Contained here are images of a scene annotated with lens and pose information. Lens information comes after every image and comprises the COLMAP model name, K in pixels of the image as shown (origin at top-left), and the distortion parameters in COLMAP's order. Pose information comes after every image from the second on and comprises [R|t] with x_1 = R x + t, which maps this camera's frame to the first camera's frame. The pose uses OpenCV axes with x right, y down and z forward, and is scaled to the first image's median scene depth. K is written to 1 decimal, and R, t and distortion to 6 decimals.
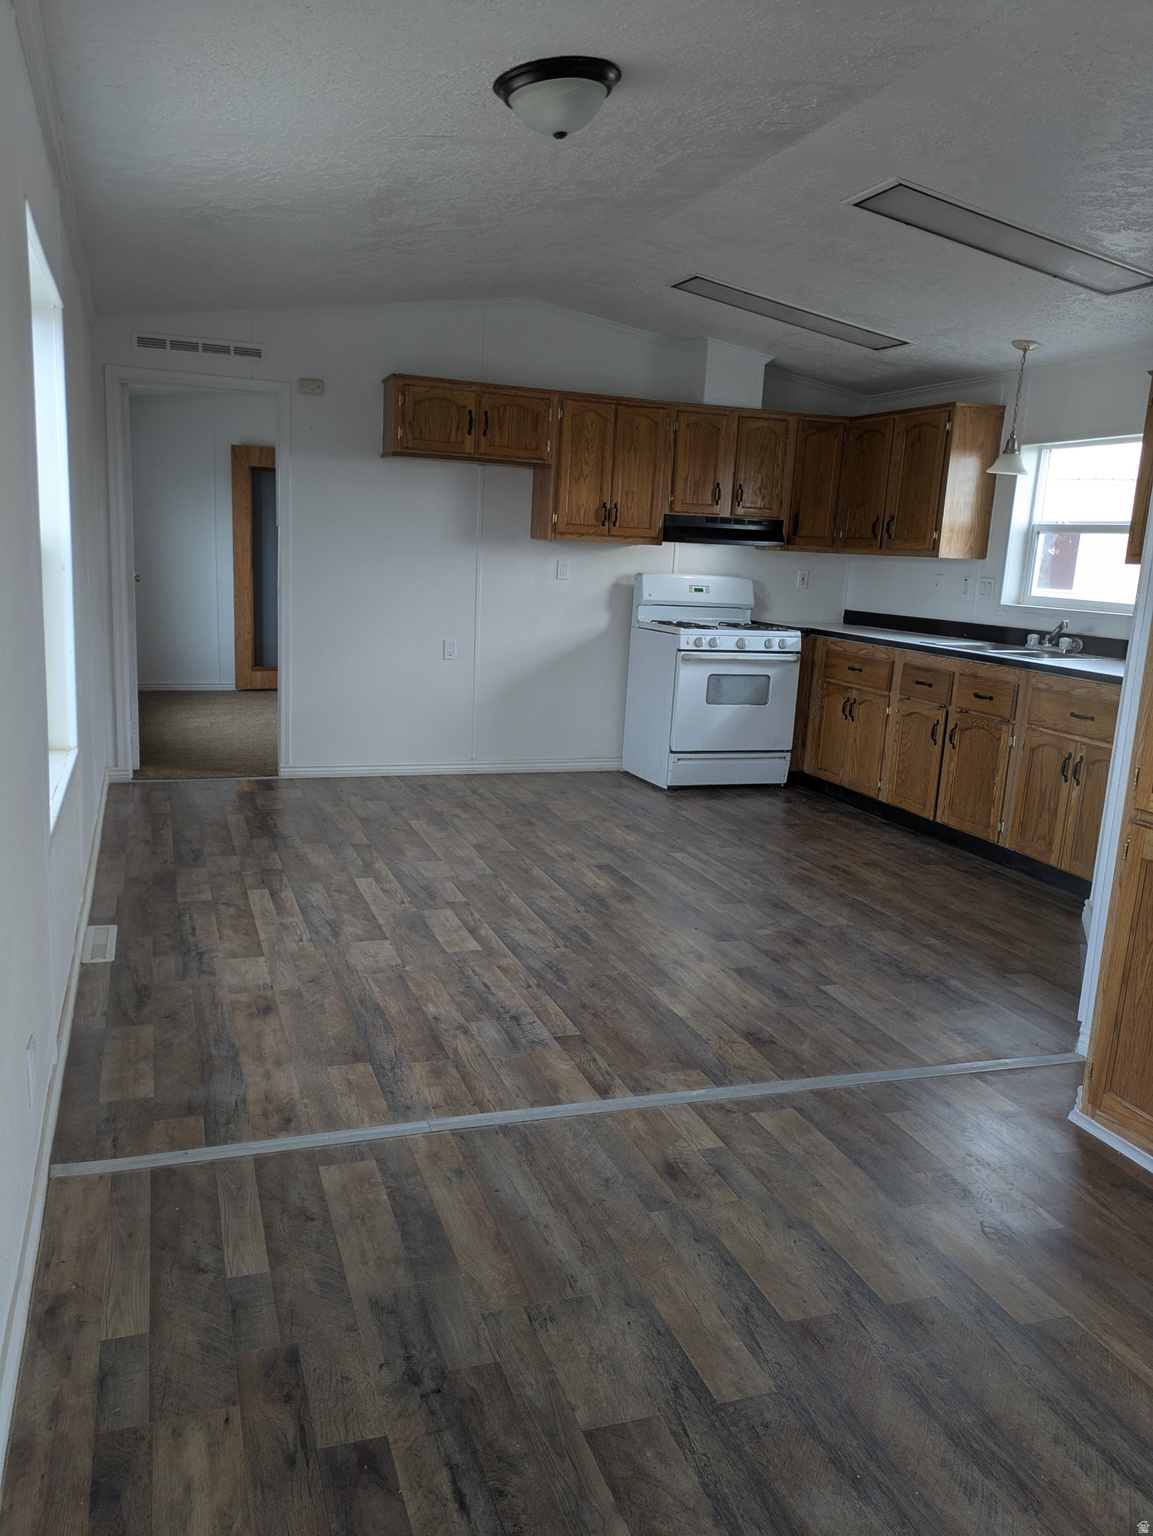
lens RADIAL K [[1111.3, 0, 574.6], [0, 1111.3, 771.3], [0, 0, 1]] dist [0.045063, -0.019886]
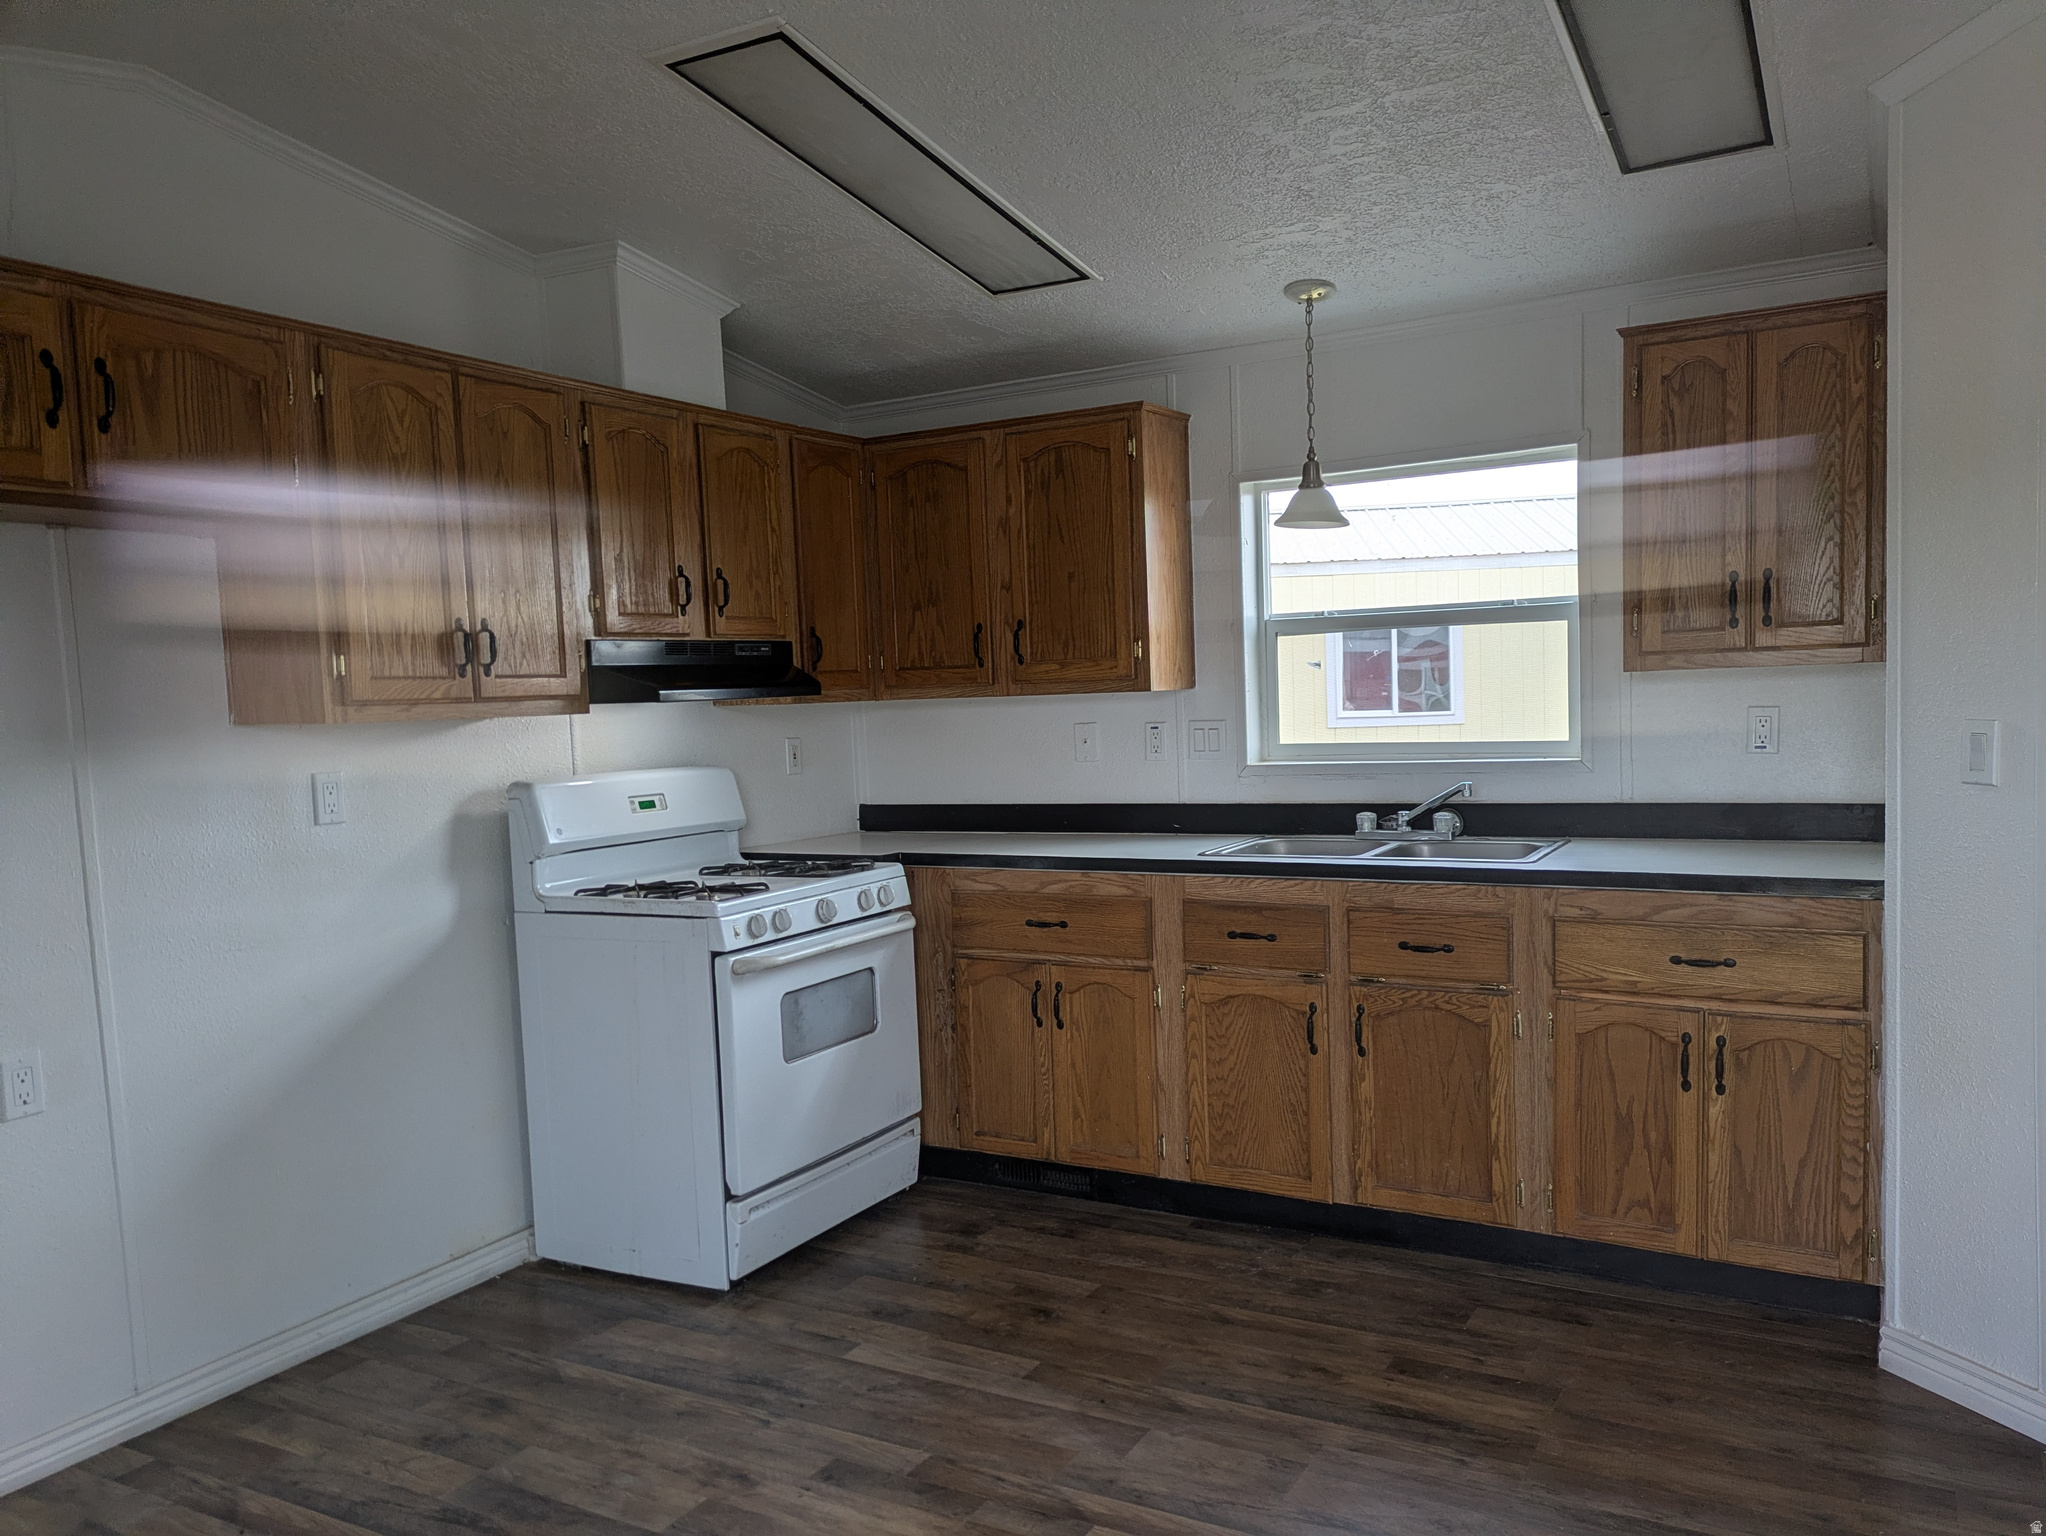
lens RADIAL K [[1480.3, 0, 1028.9], [0, 1480.3, 819.6], [0, 0, 1]] dist [0.045063, -0.019886]
pose [[0.760477, -0.133532, 0.635487, -0.170613], [0.201388, 0.978875, -0.035312, -0.120110], [-0.617347, 0.154834, 0.771304, 0.513634]]
